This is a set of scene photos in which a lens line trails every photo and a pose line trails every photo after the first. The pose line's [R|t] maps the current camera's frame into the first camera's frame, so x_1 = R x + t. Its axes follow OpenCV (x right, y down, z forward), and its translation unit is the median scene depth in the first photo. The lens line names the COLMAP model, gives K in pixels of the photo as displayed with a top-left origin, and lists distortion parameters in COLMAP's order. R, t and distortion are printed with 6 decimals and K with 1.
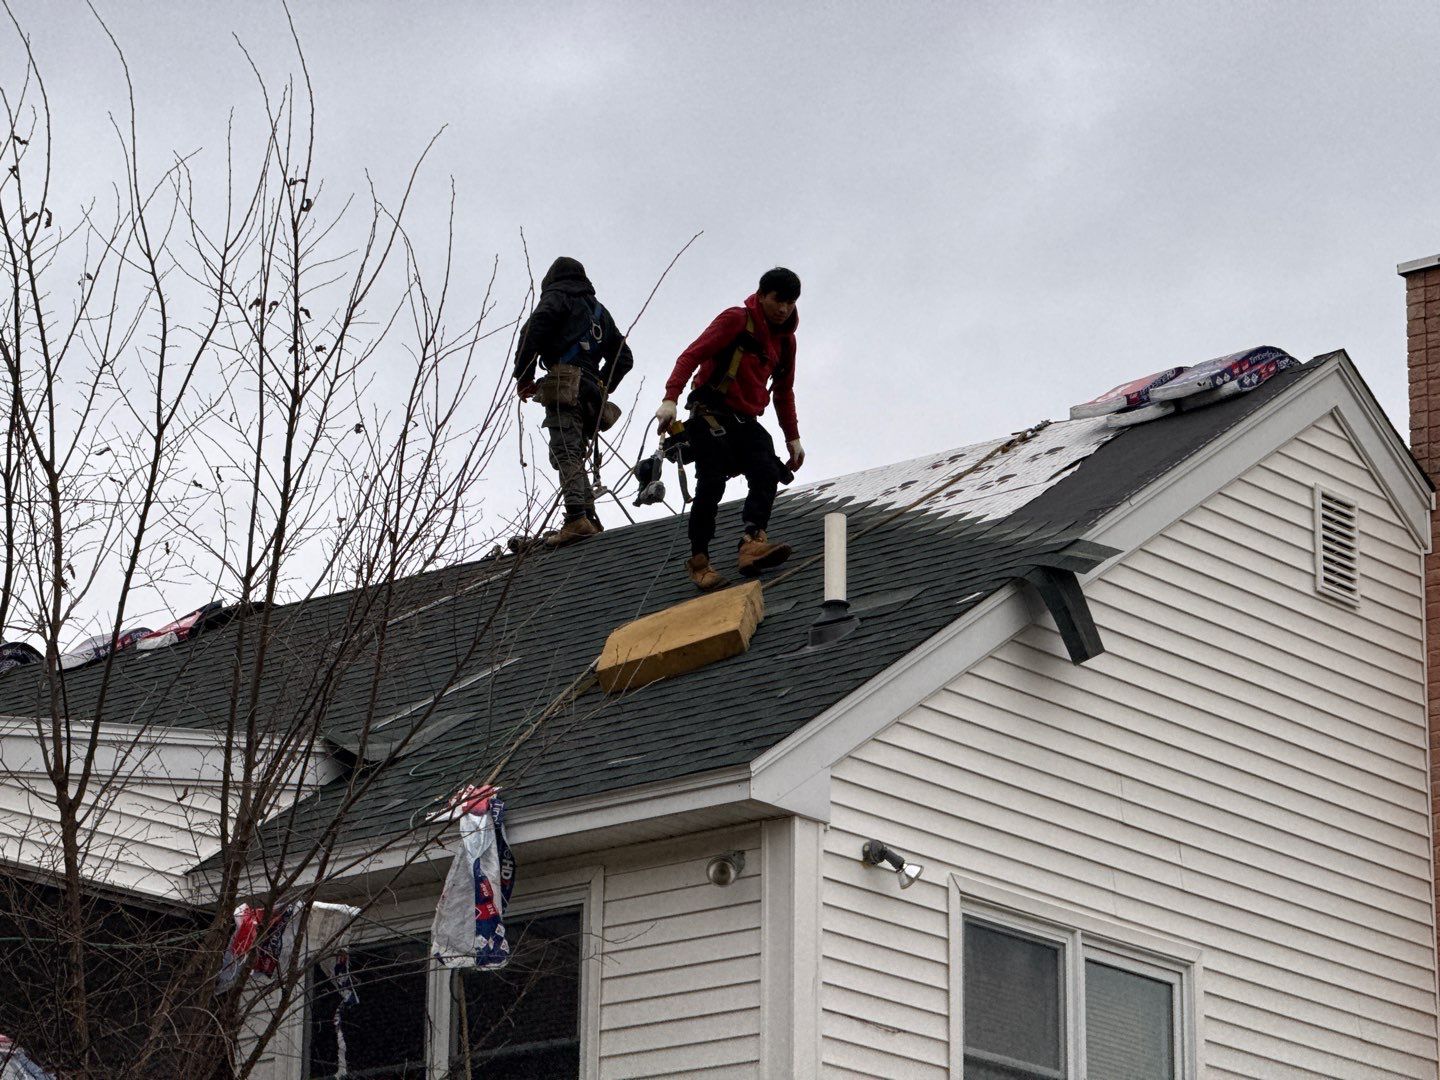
lens RADIAL K [[5018.9, 0, 729.9], [0, 5018.9, 537.3], [0, 0, 1]] dist [0.314159, 0.000000]
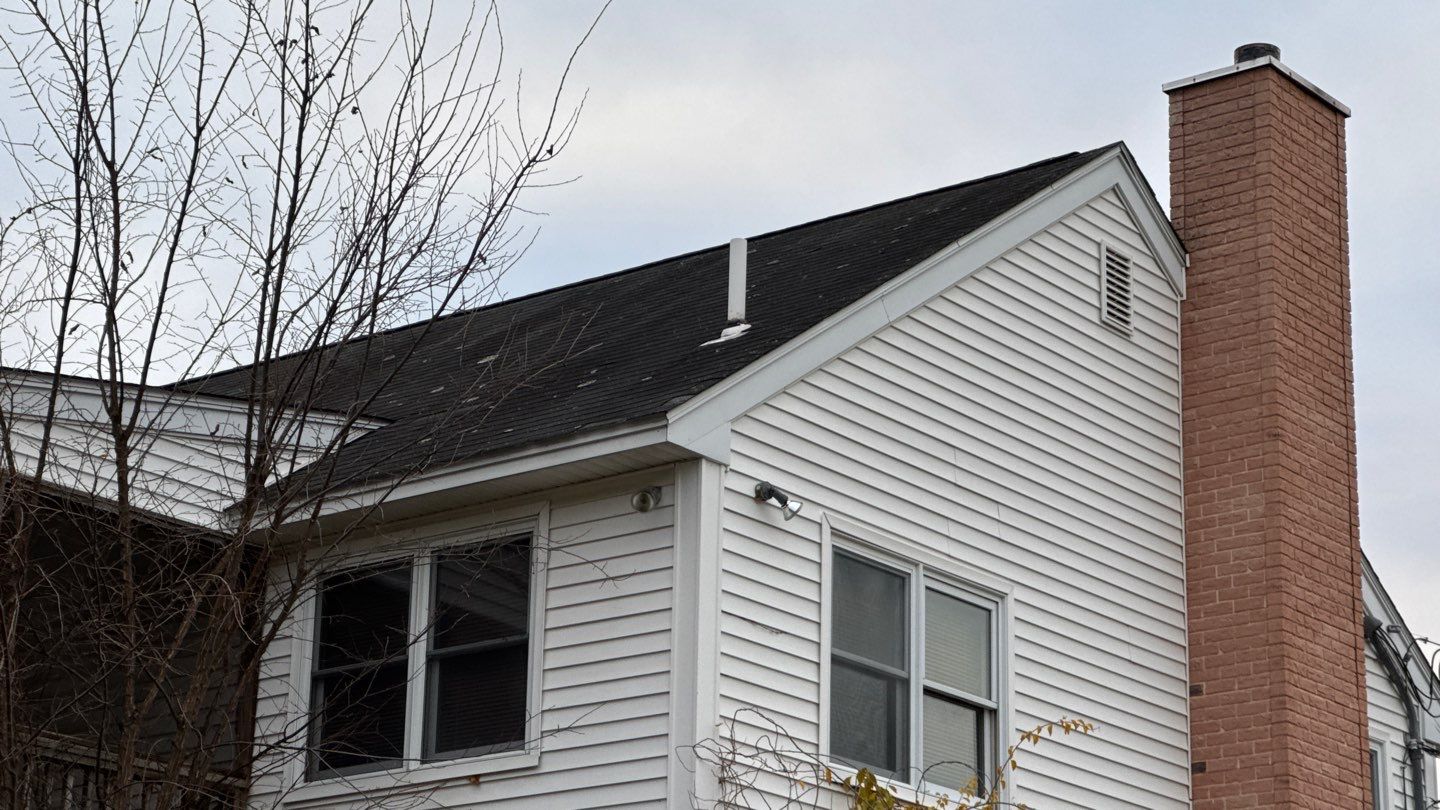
lens RADIAL K [[3291.9, 0, 742.7], [0, 3291.9, 415.9], [0, 0, 1]] dist [0.180045, 0.000000]
pose [[0.999419, 0.017085, 0.029500, -0.001537], [-0.016794, 0.999808, -0.010111, 0.051541], [-0.029667, 0.009610, 0.999514, 0.168123]]
